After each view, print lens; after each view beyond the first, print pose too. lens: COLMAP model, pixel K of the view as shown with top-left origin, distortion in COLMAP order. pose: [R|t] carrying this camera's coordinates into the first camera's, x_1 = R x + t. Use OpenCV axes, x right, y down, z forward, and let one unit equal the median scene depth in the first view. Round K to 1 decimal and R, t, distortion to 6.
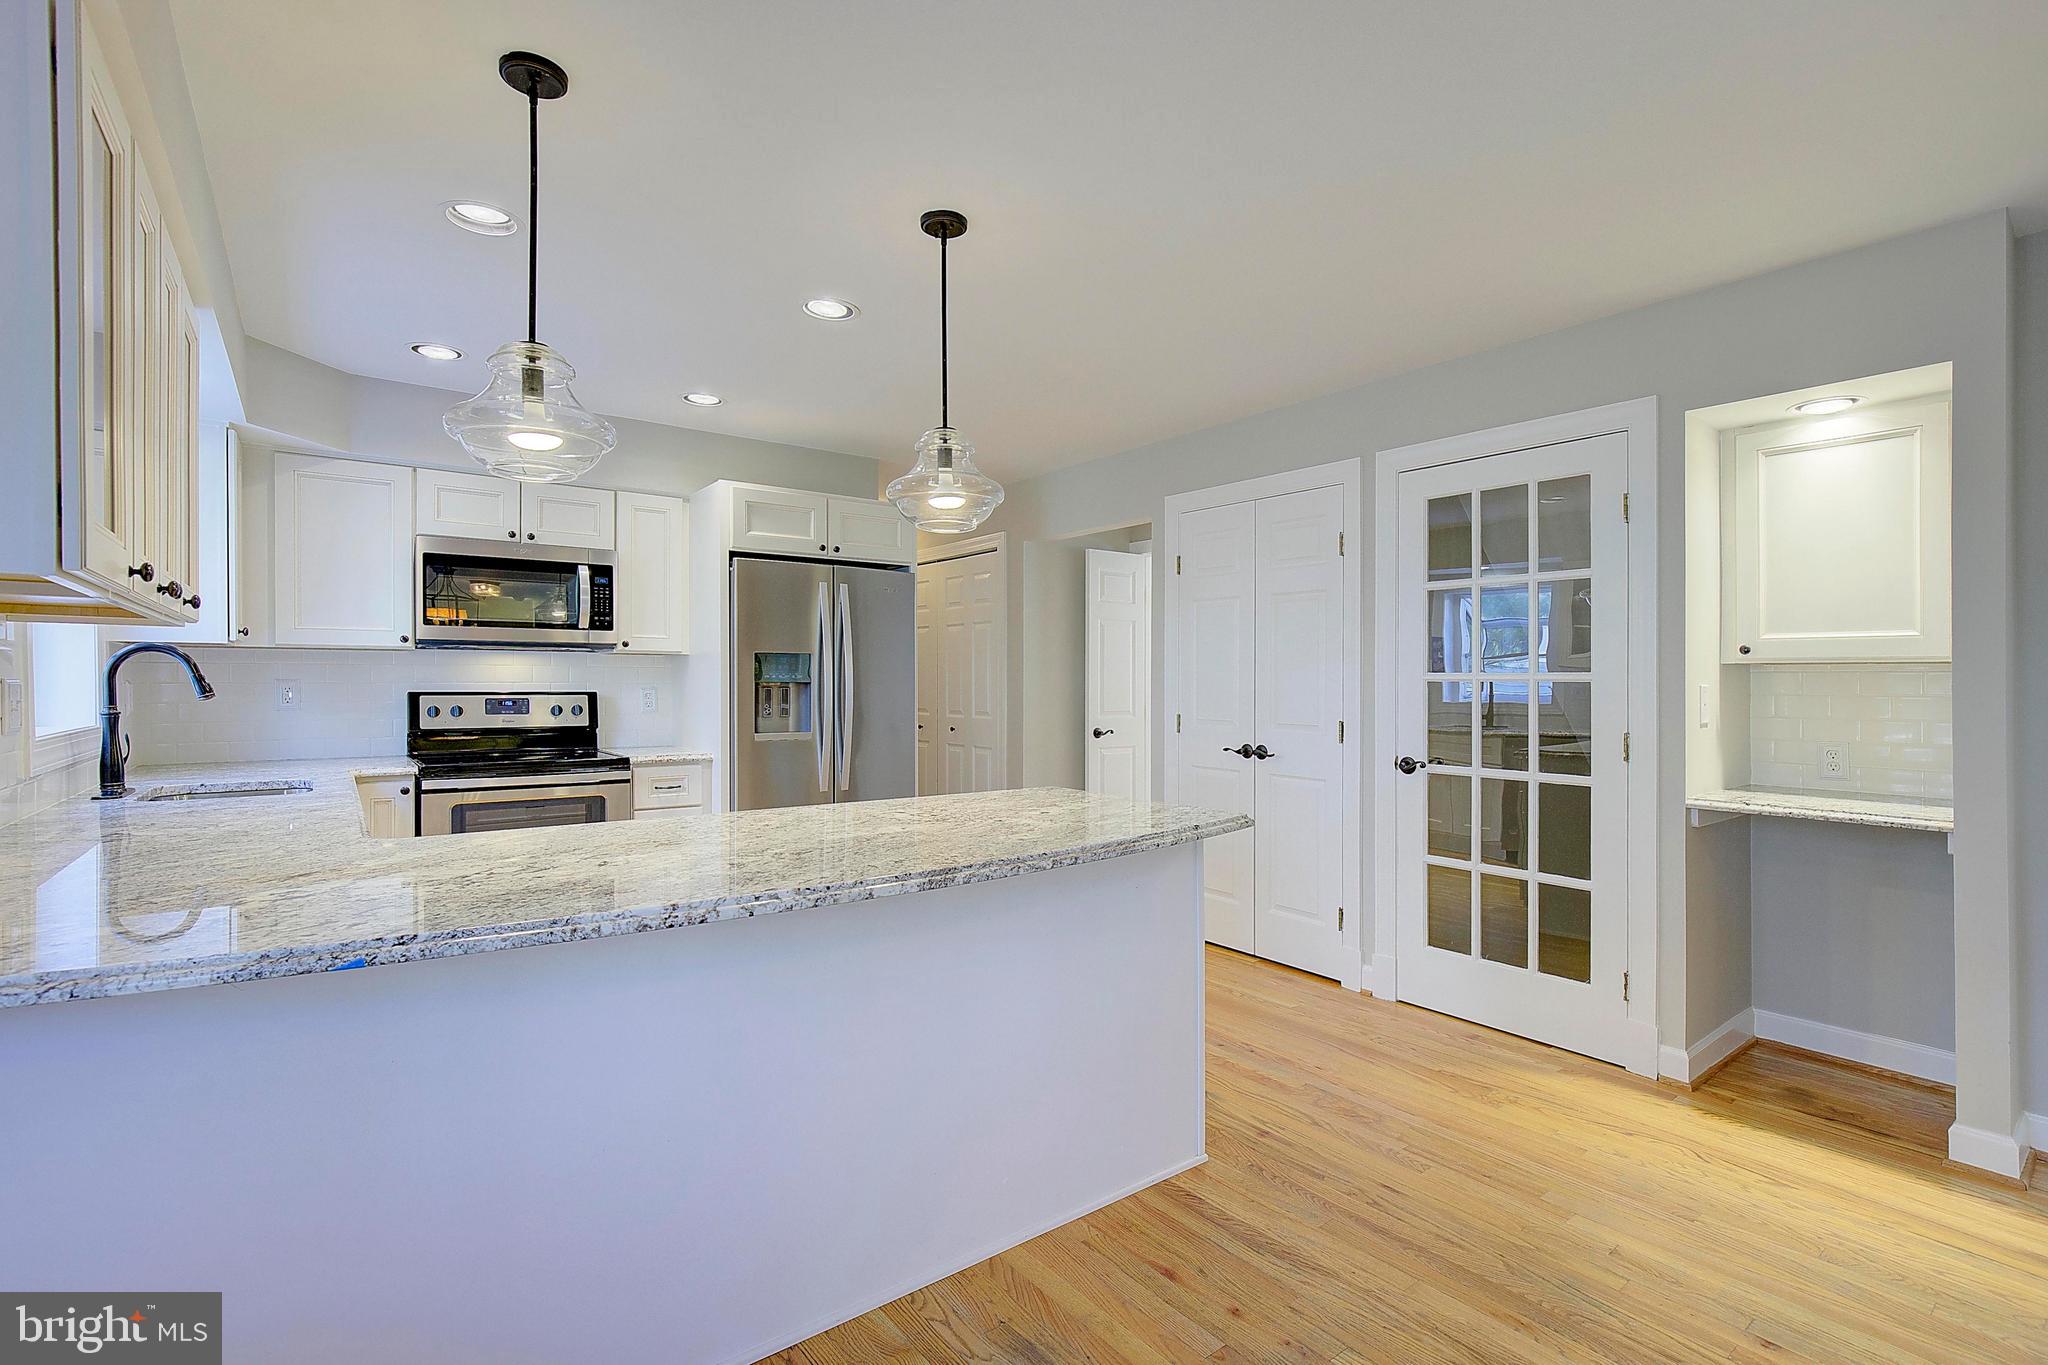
lens RADIAL K [[930.5, 0, 1017.6], [0, 930.5, 693.3], [0, 0, 1]] dist [-0.023742, 0.012911]
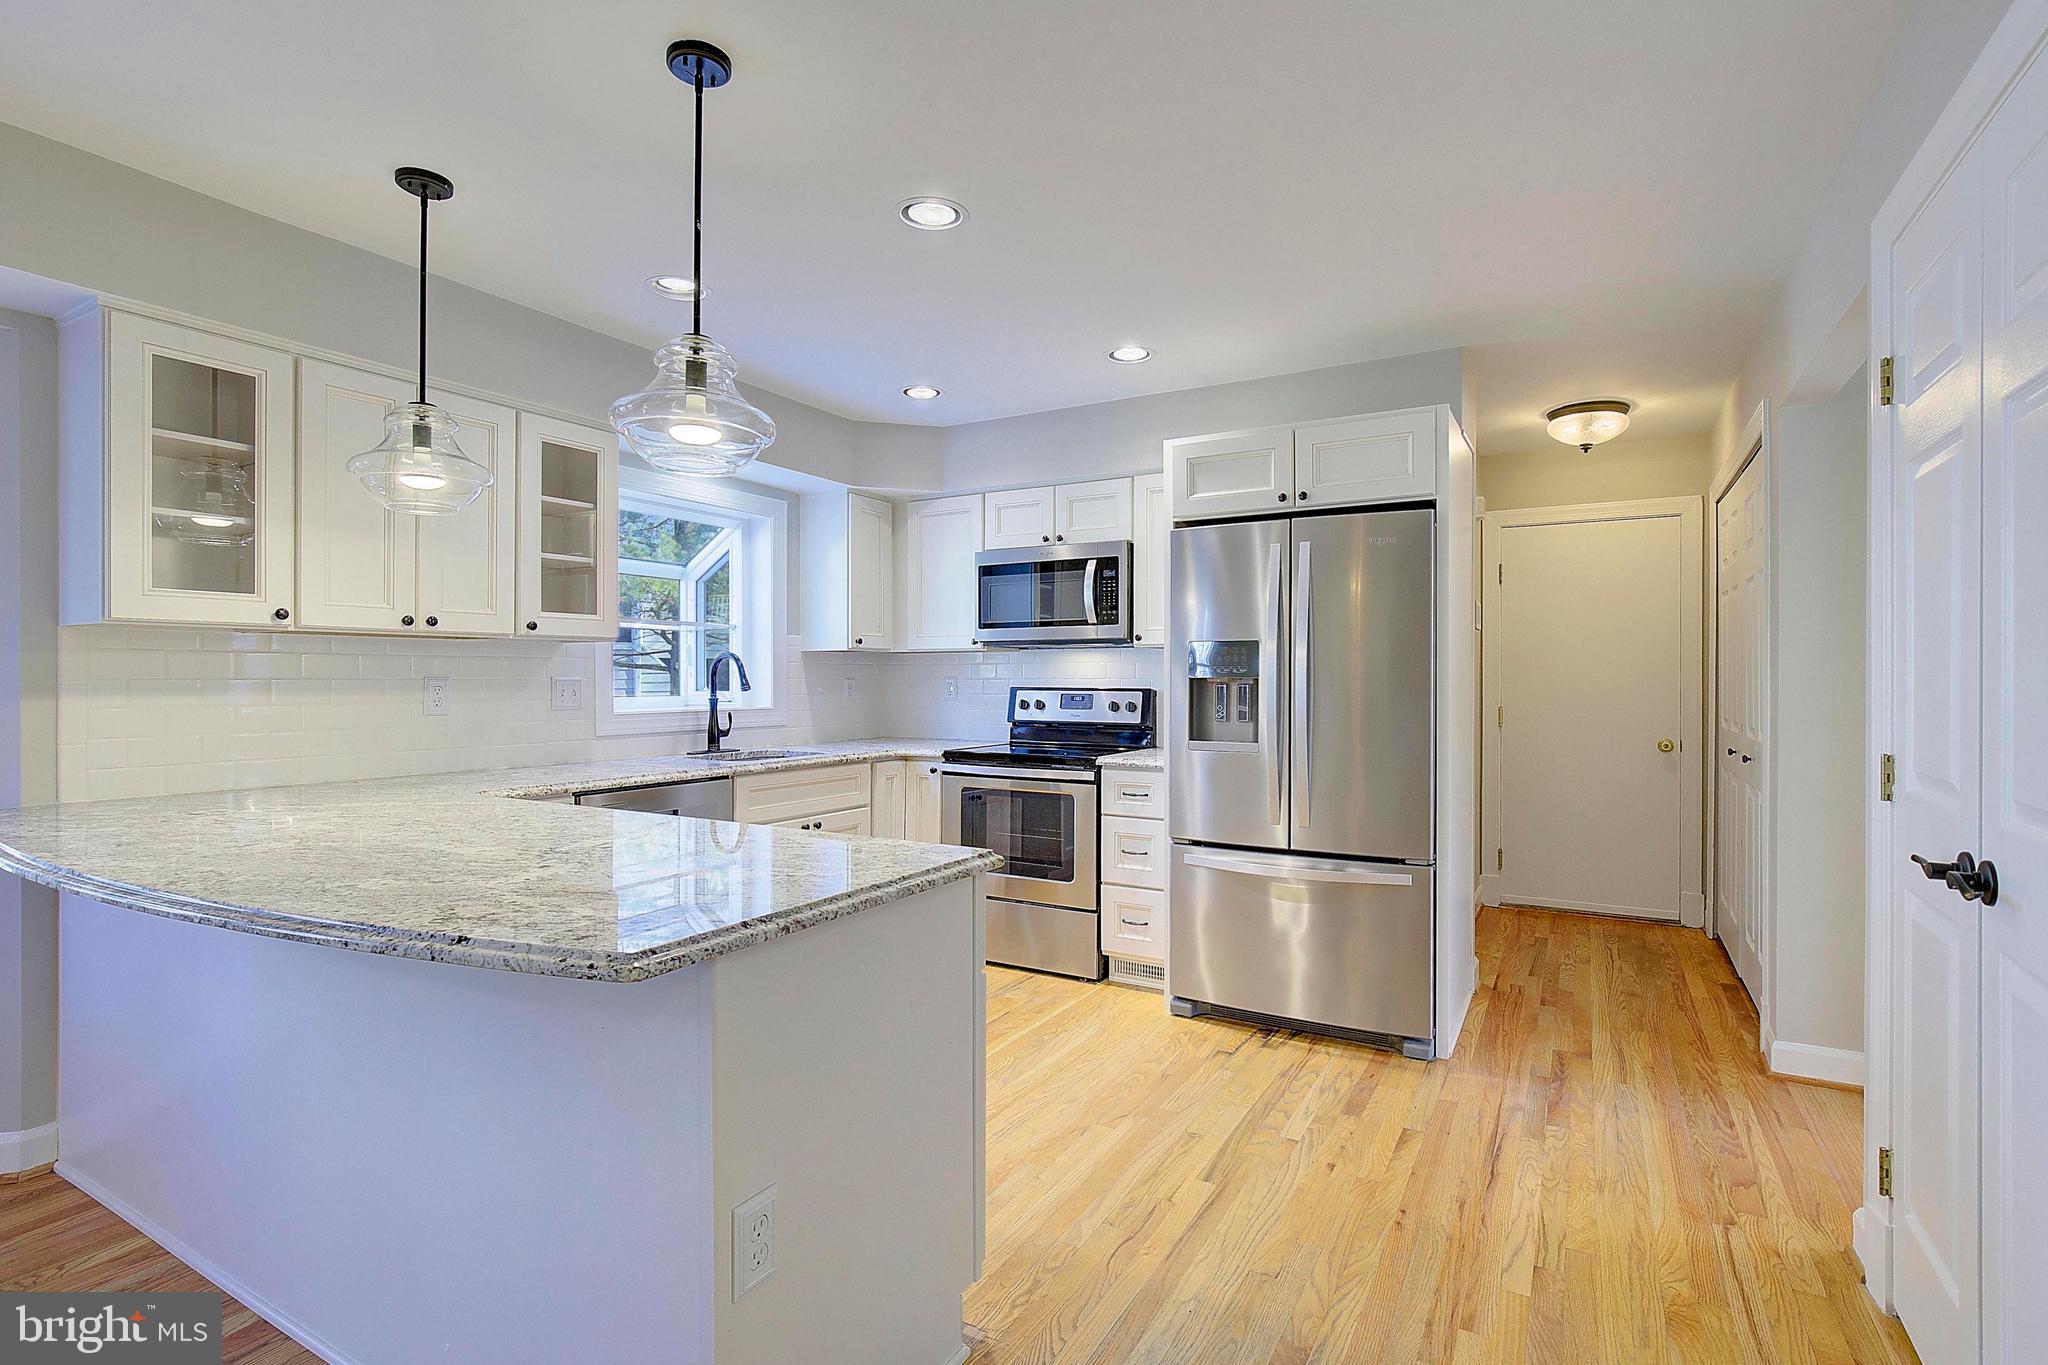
lens RADIAL K [[943.5, 0, 1077.4], [0, 943.5, 687.5], [0, 0, 1]] dist [-0.015509, 0.000111]
pose [[0.406076, 0.006209, -0.913818, 0.453752], [-0.011619, 0.999931, 0.001631, -0.003944], [0.913765, 0.009955, 0.406120, 0.596994]]
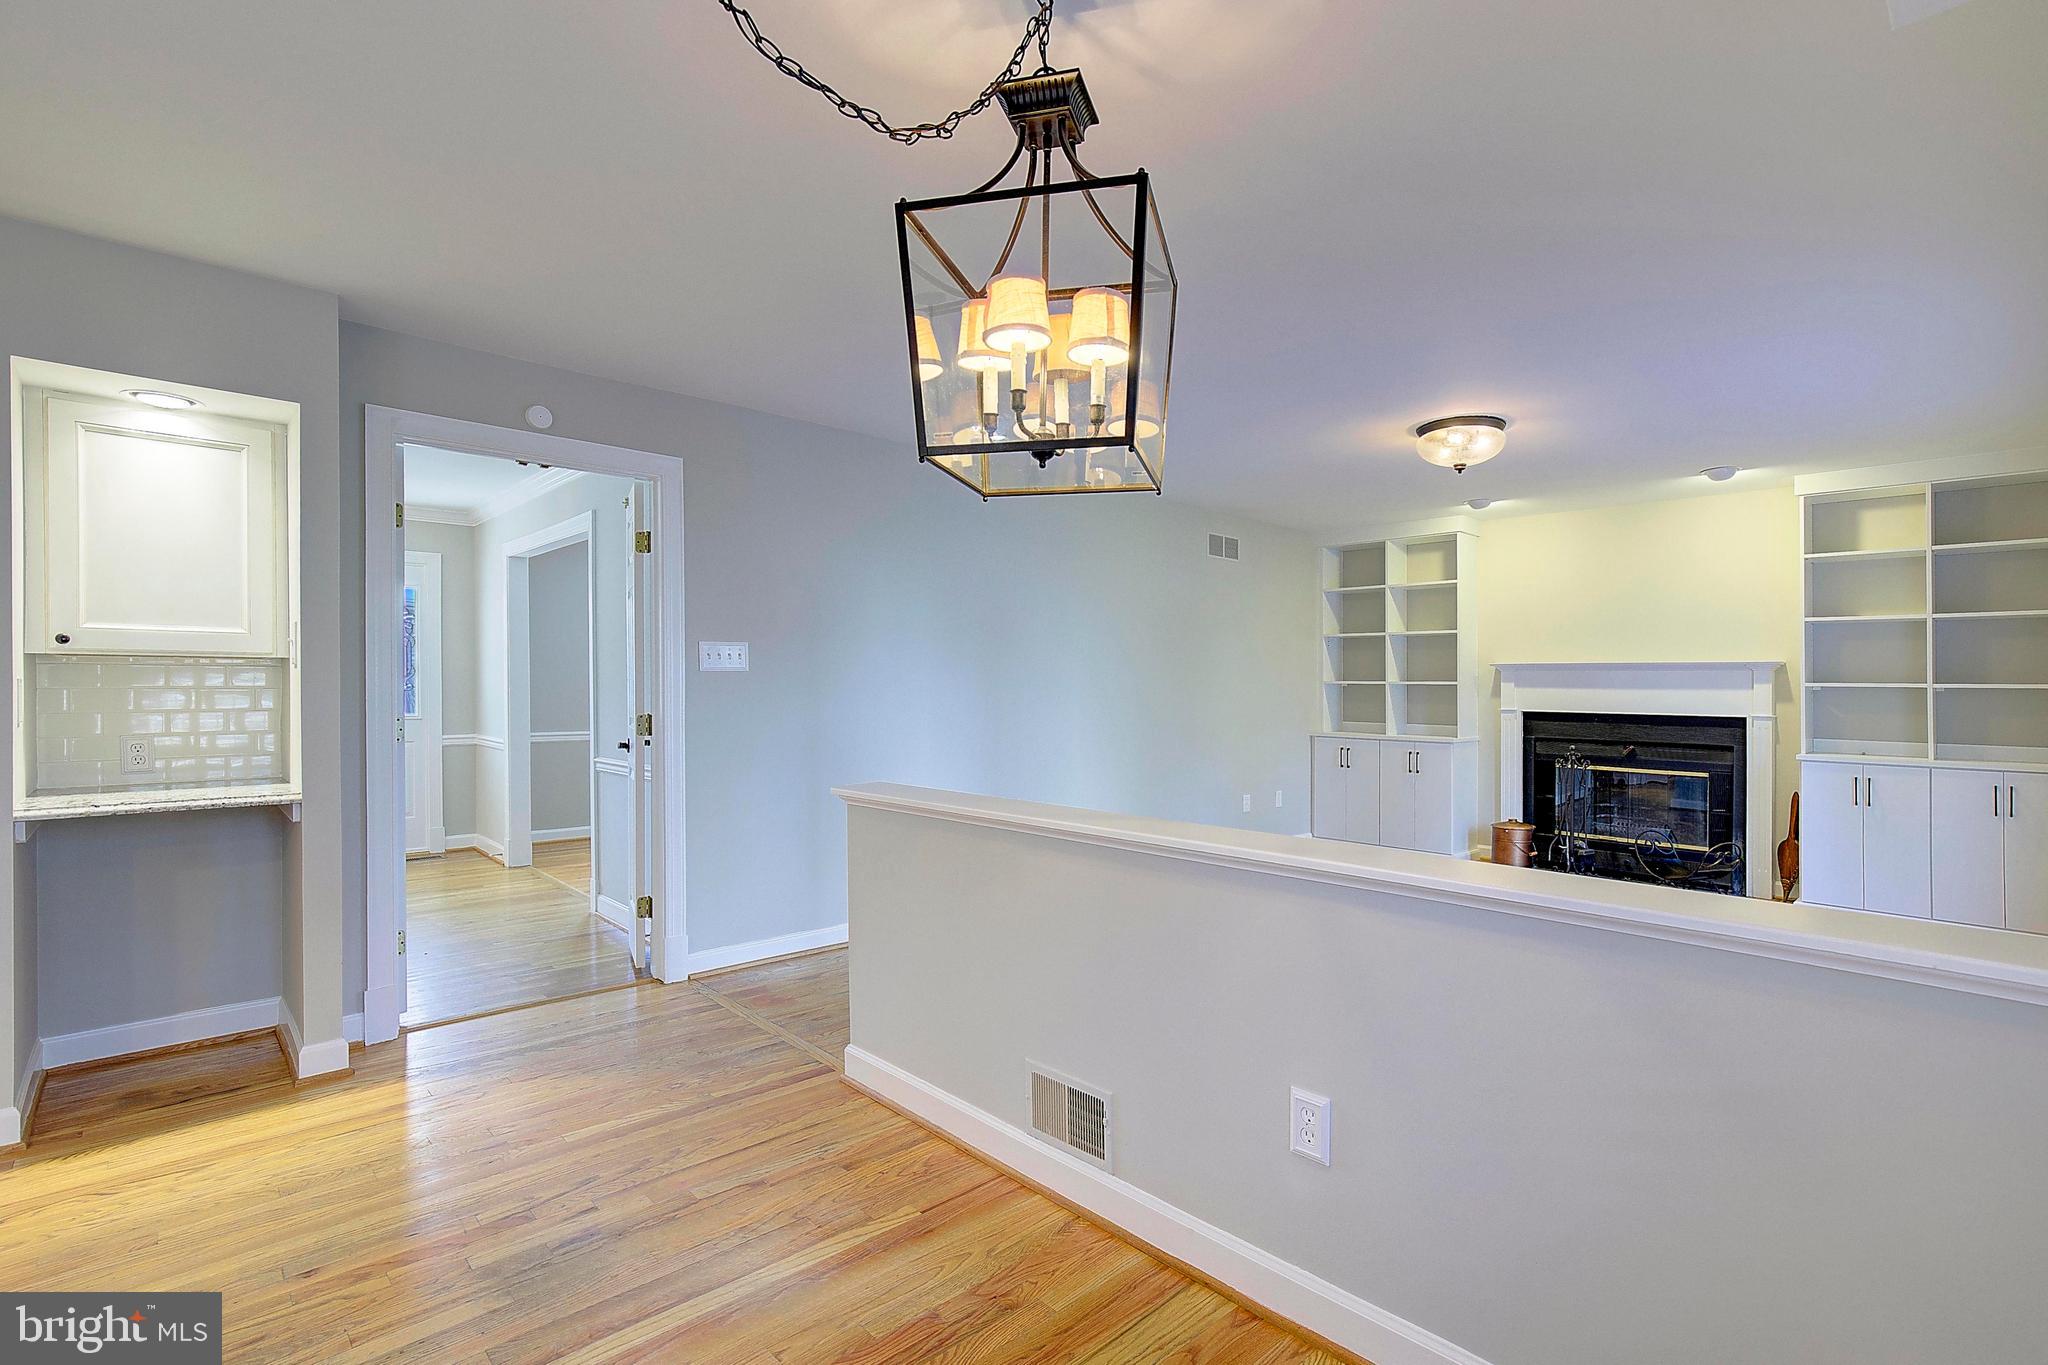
lens RADIAL K [[947.0, 0, 1061.9], [0, 947.0, 688.8], [0, 0, 1]] dist [-0.014115, 0.000504]
pose [[-0.111934, -0.008924, 0.993676, -0.170261], [0.004439, 0.999945, 0.009481, -0.001482], [-0.993706, 0.005472, -0.111888, 0.094823]]
